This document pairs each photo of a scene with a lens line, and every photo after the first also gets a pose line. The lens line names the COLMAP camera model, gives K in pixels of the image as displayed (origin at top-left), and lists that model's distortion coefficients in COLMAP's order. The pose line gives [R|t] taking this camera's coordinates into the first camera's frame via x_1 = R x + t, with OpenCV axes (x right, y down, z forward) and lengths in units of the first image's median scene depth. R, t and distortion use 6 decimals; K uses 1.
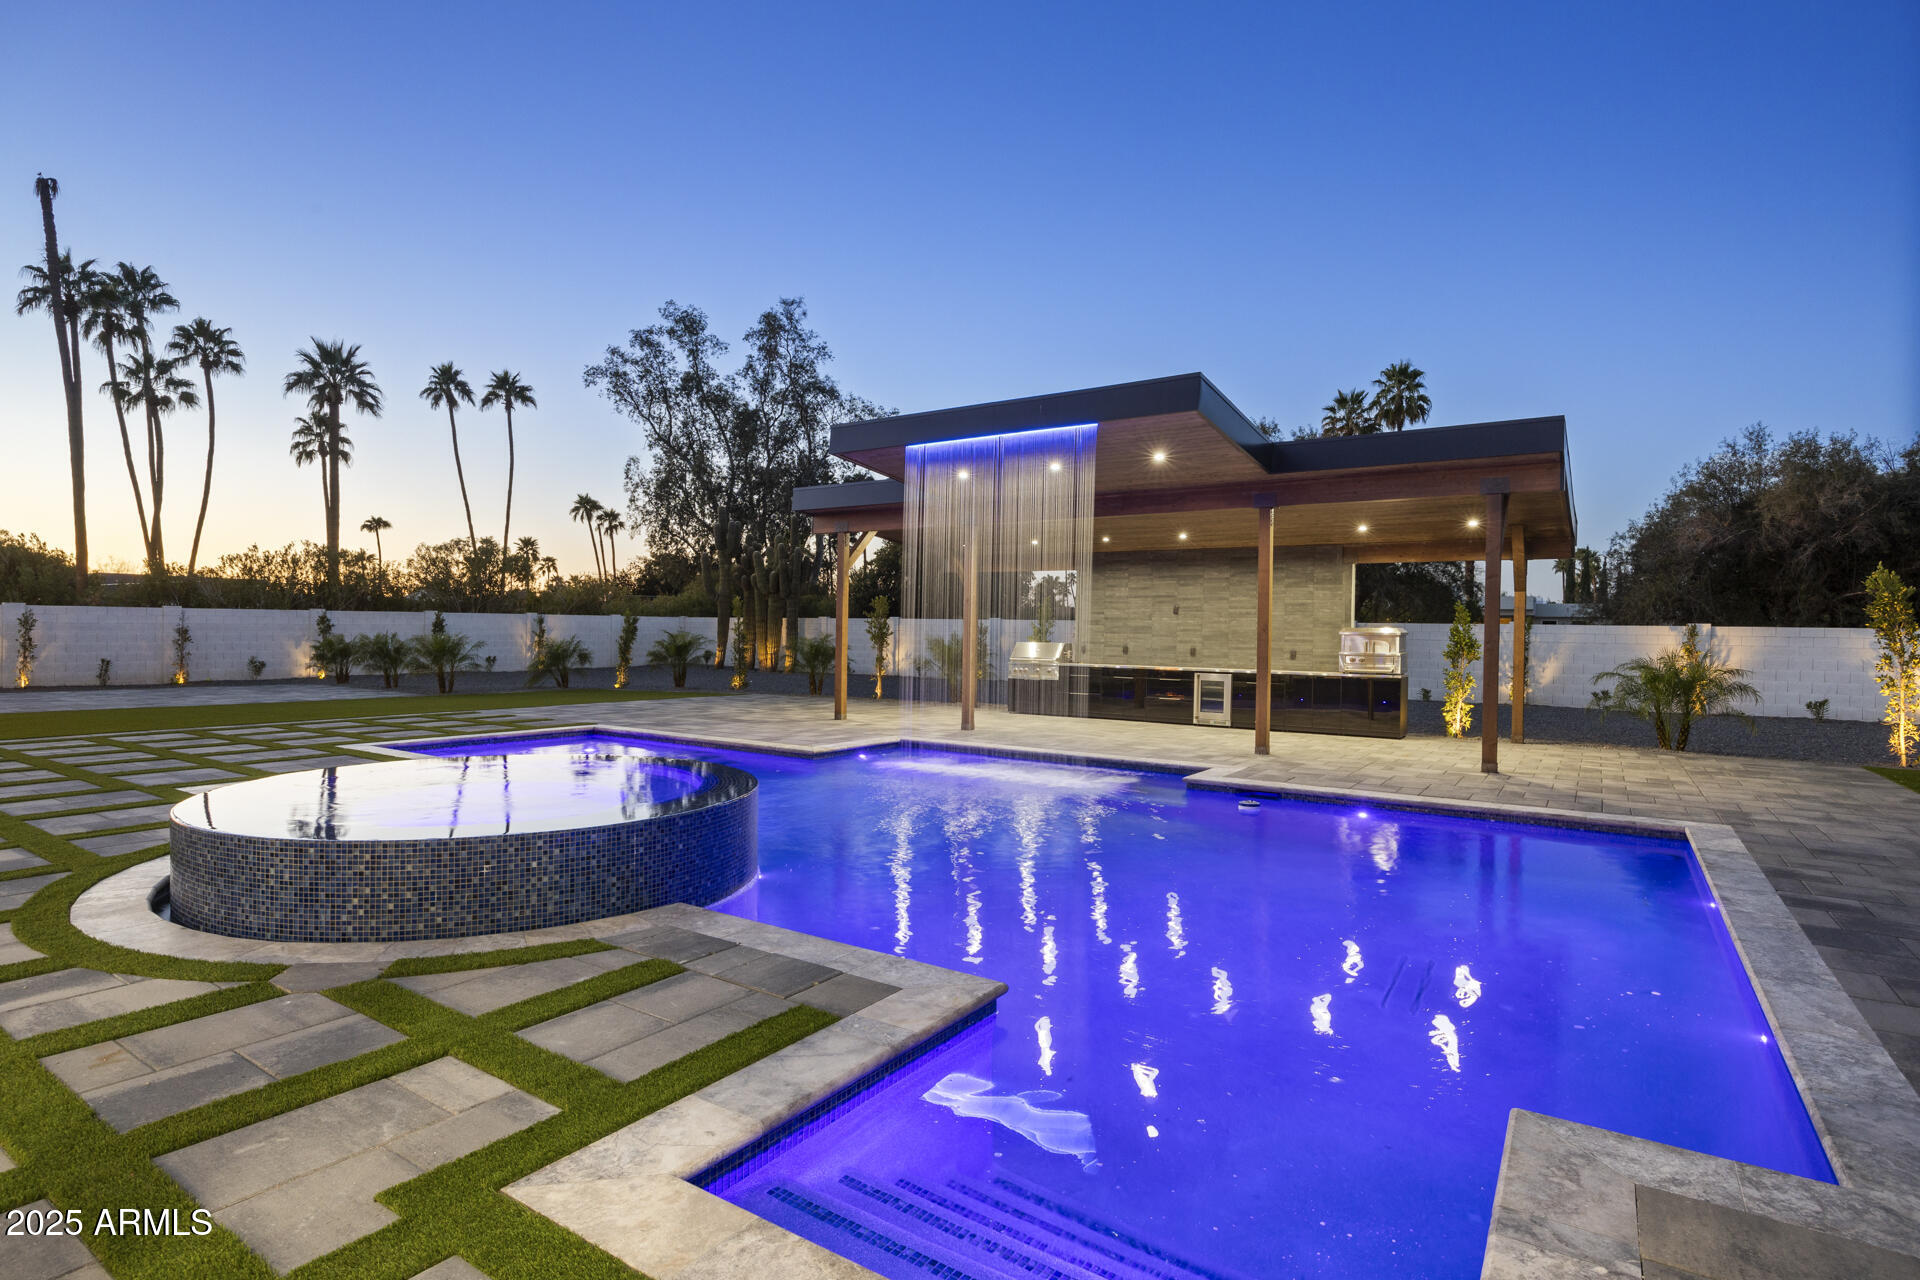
lens RADIAL K [[977.4, 0, 965.3], [0, 977.4, 645.5], [0, 0, 1]] dist [-0.008598, -0.000259]
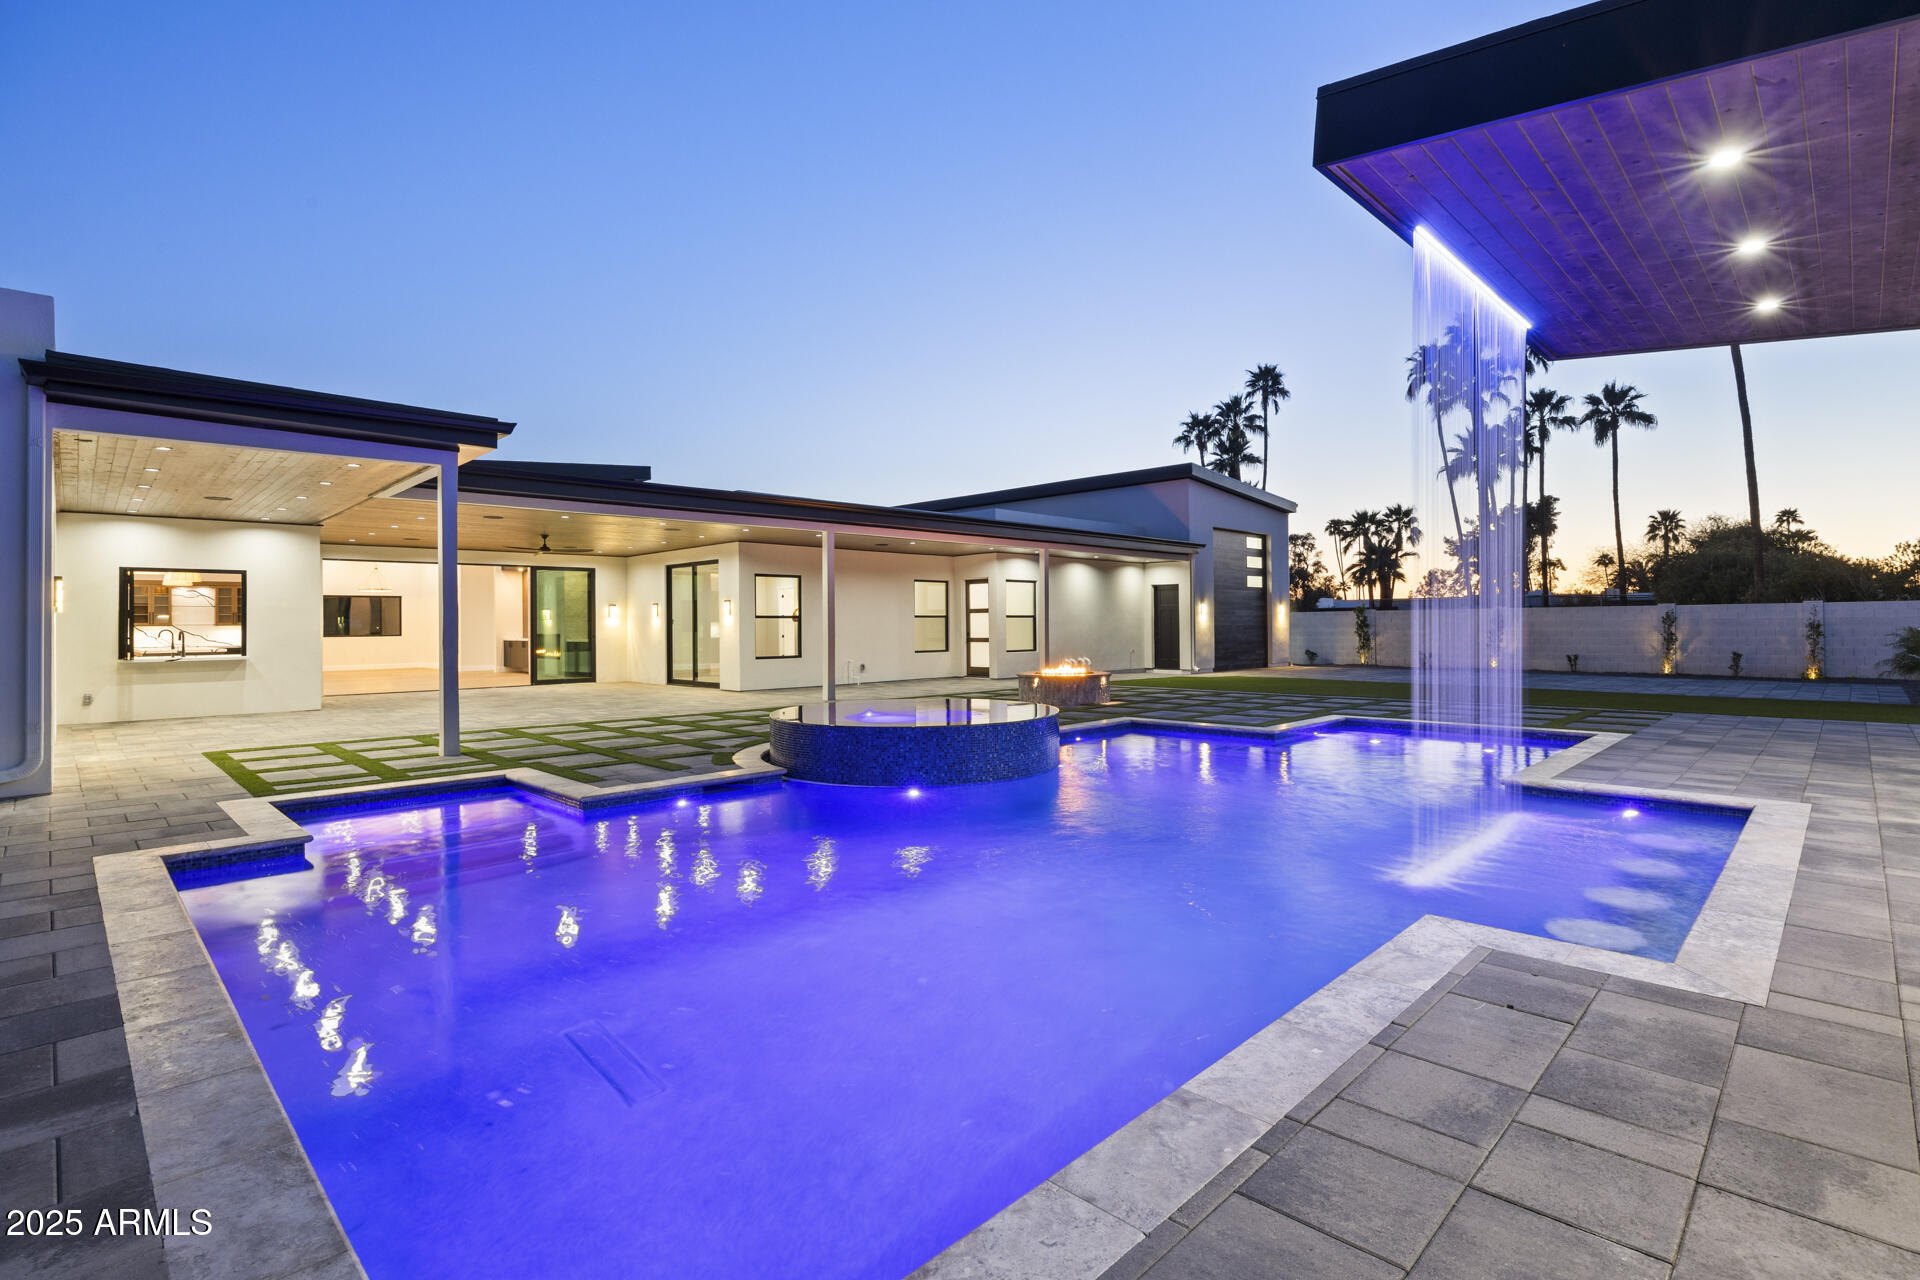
lens RADIAL K [[898.6, 0, 986.2], [0, 898.6, 608.8], [0, 0, 1]] dist [0.010773, 0.000016]
pose [[-0.184534, -0.028727, -0.982406, 0.417967], [-0.007360, 0.999585, -0.027847, -0.000438], [0.982799, 0.002092, -0.184668, 0.563527]]
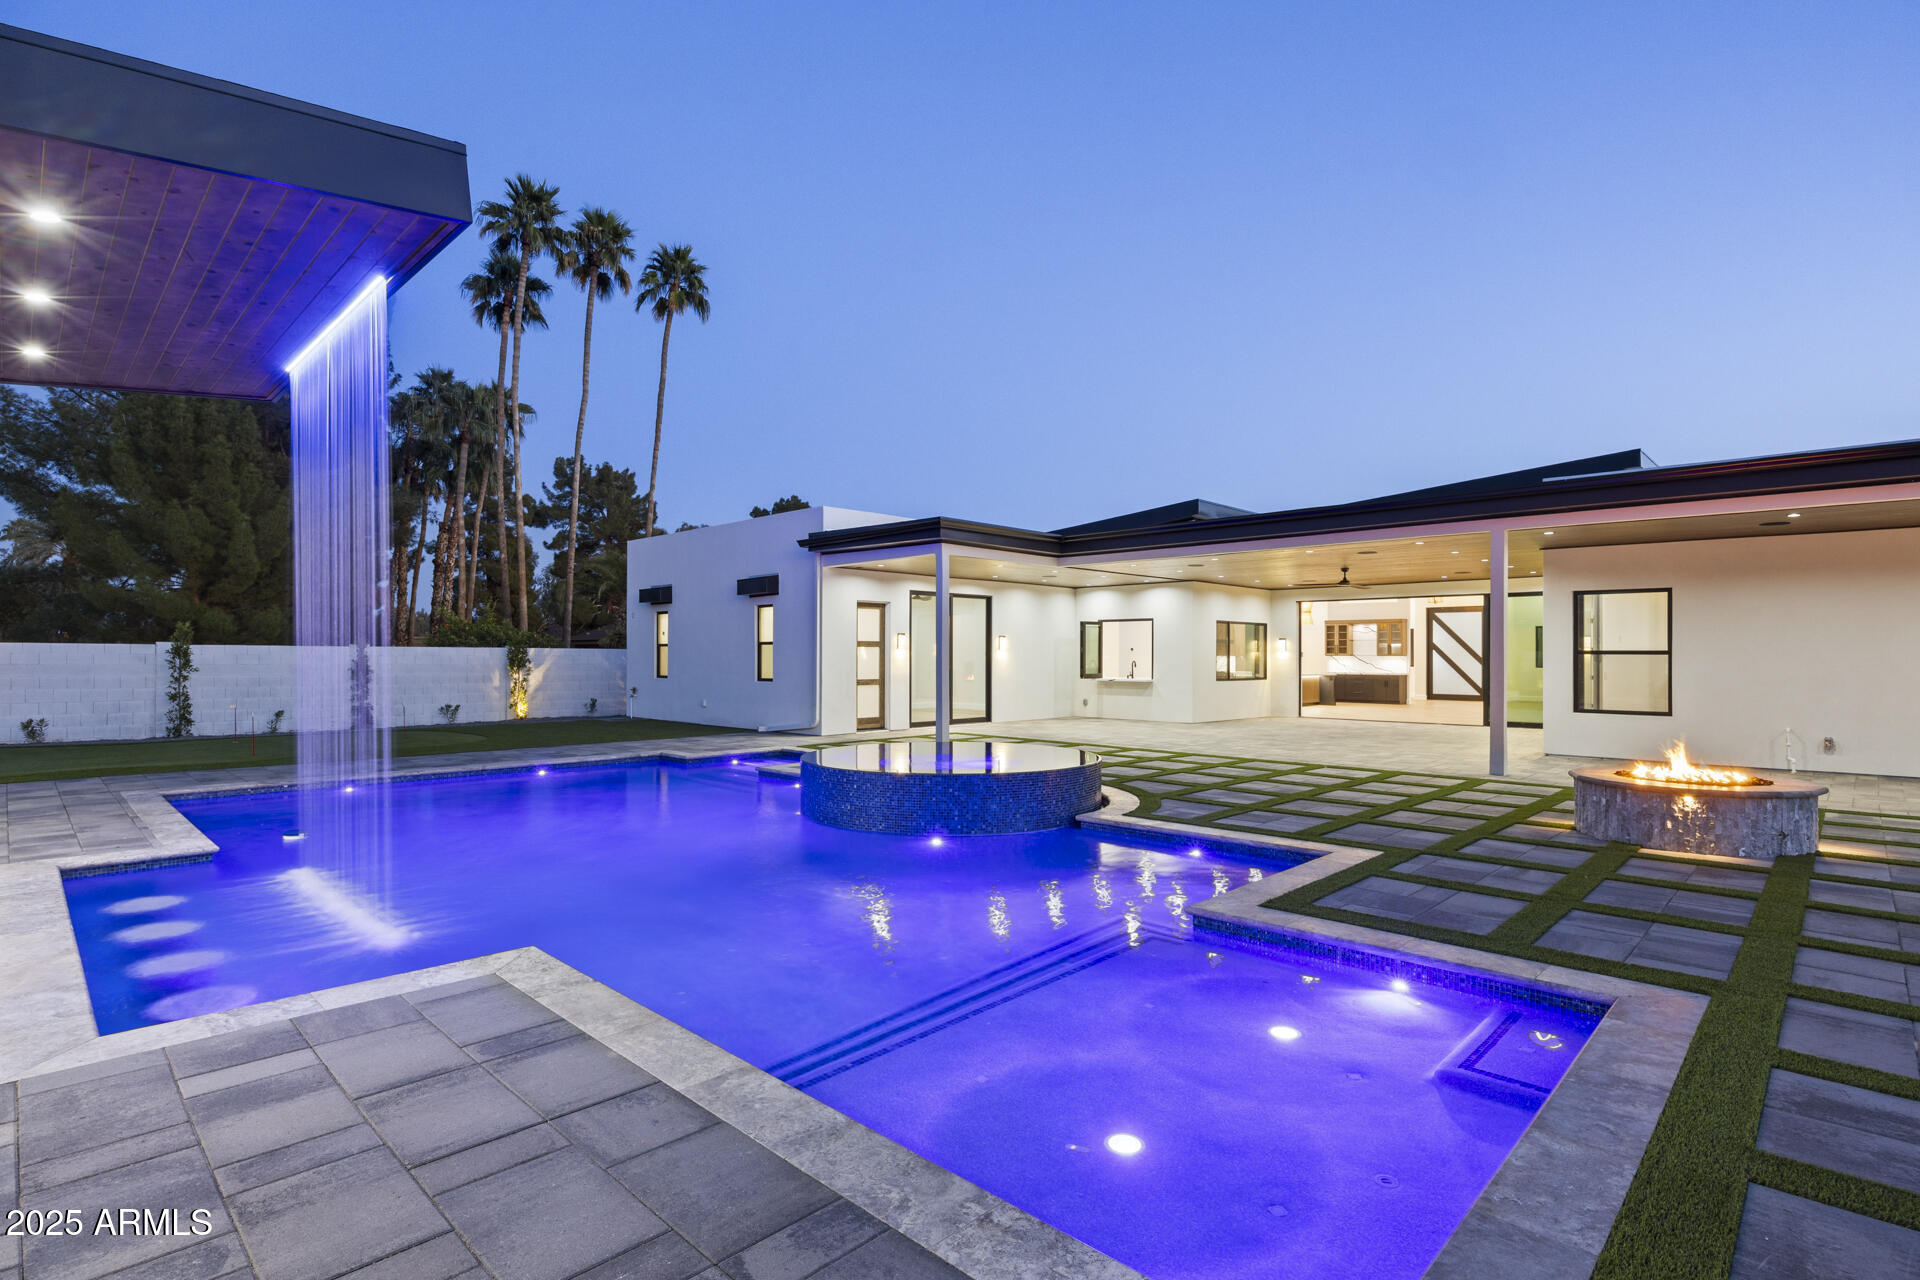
lens RADIAL K [[950.6, 0, 964.2], [0, 950.6, 657.8], [0, 0, 1]] dist [-0.006887, -0.000810]
pose [[-0.983178, -0.017817, 0.181777, -0.296208], [-0.014478, 0.999701, 0.019681, -0.025680], [-0.182074, 0.016718, -0.983143, 1.018390]]
